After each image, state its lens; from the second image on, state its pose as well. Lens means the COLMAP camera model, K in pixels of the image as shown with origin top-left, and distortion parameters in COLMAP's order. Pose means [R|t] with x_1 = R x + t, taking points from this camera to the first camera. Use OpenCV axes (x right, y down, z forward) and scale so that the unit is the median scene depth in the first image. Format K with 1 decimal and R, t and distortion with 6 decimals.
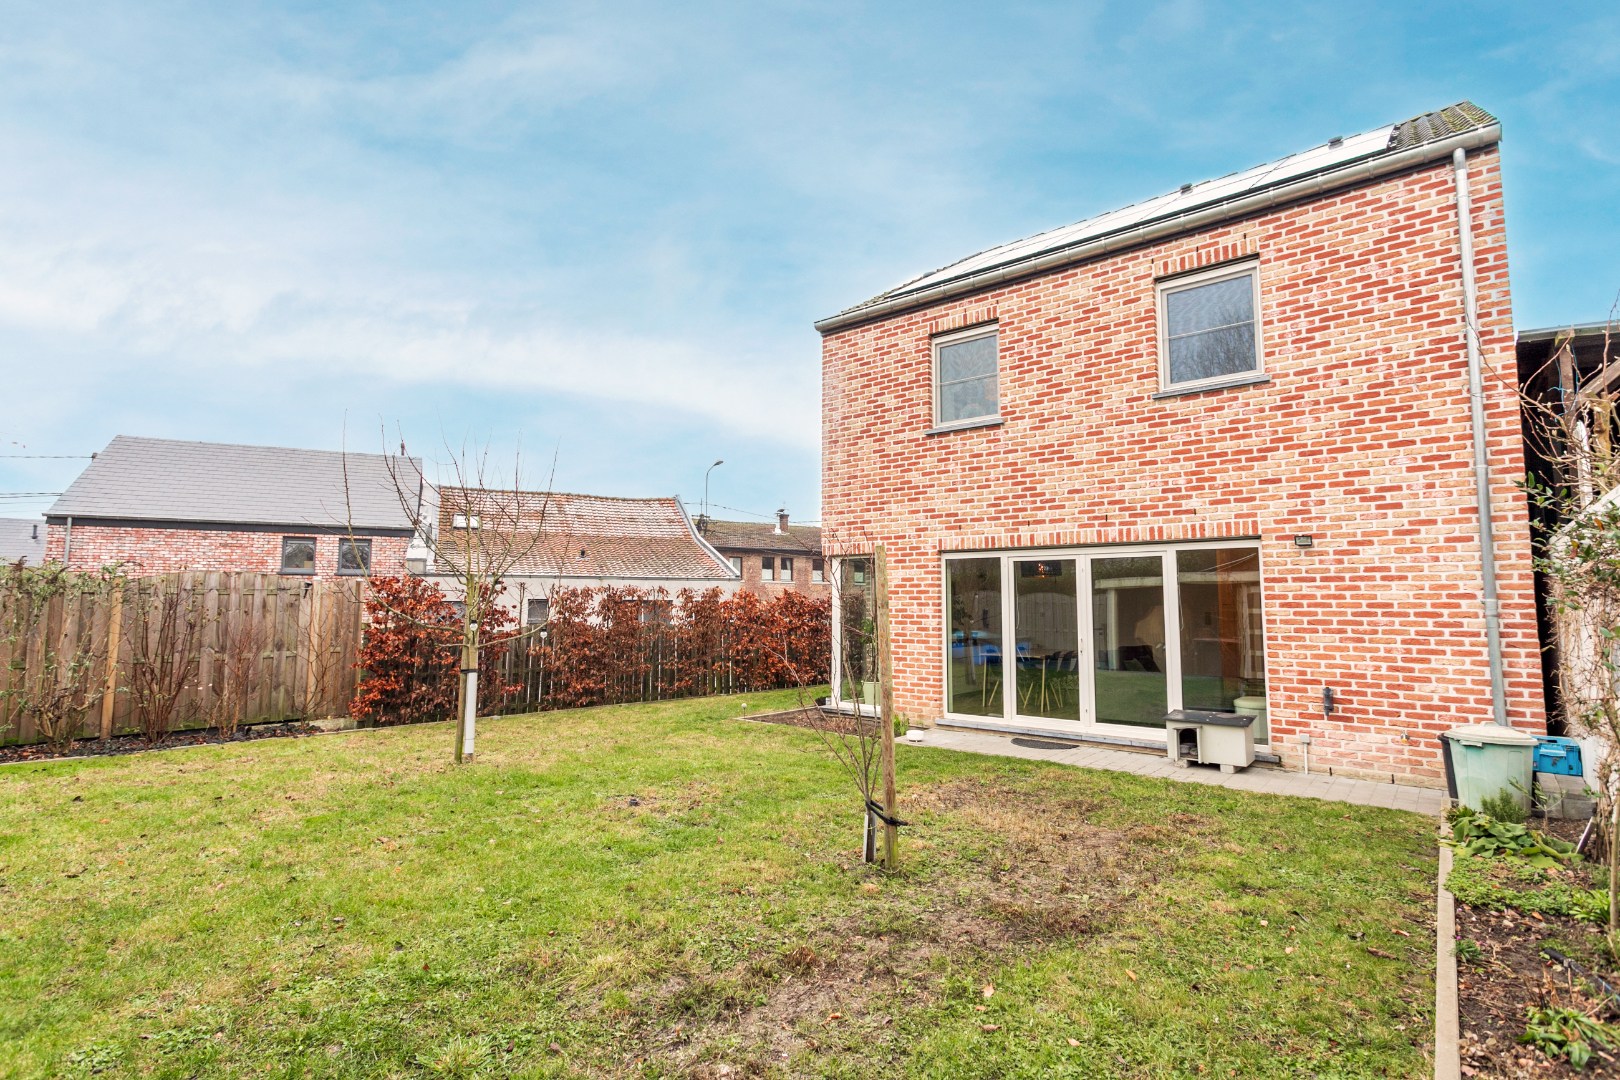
lens RADIAL K [[776.6, 0, 805.8], [0, 776.6, 537.0], [0, 0, 1]] dist [-0.001524, 0.000576]
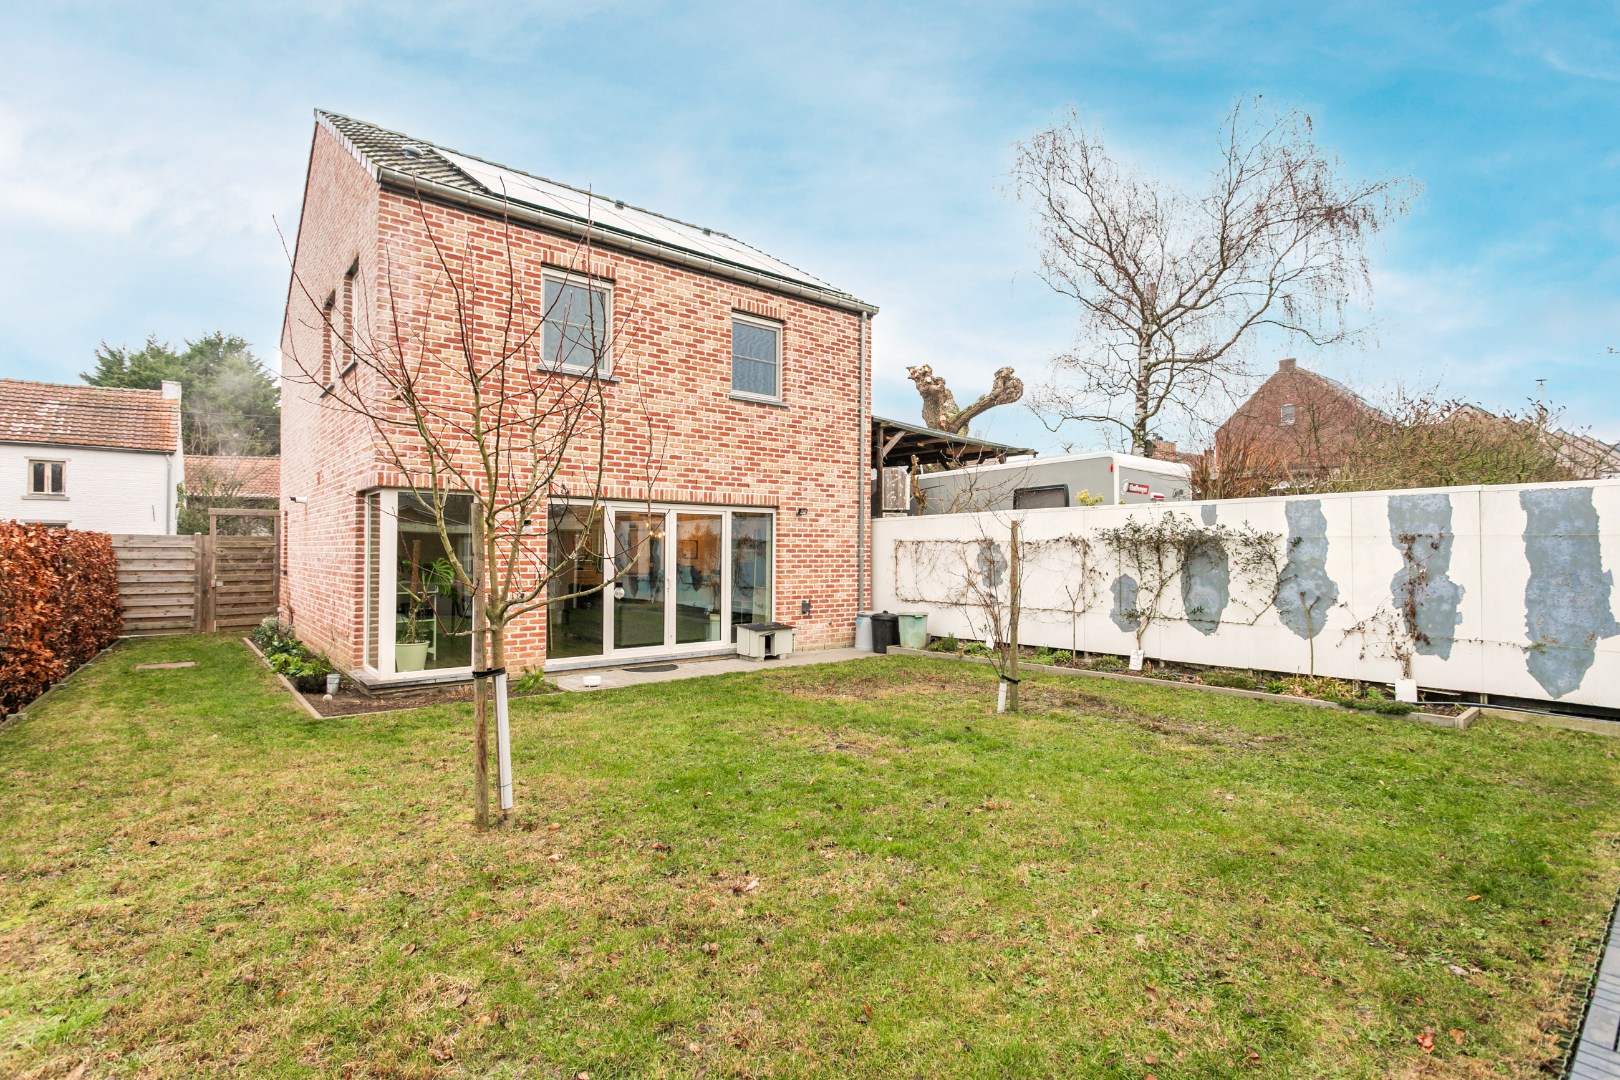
lens RADIAL K [[776.6, 0, 805.8], [0, 776.6, 537.0], [0, 0, 1]] dist [-0.001524, 0.000576]
pose [[0.193221, 0.013549, 0.981062, -0.827483], [-0.090223, 0.995913, 0.004015, 0.043325], [-0.976998, -0.089290, 0.193654, 0.577541]]
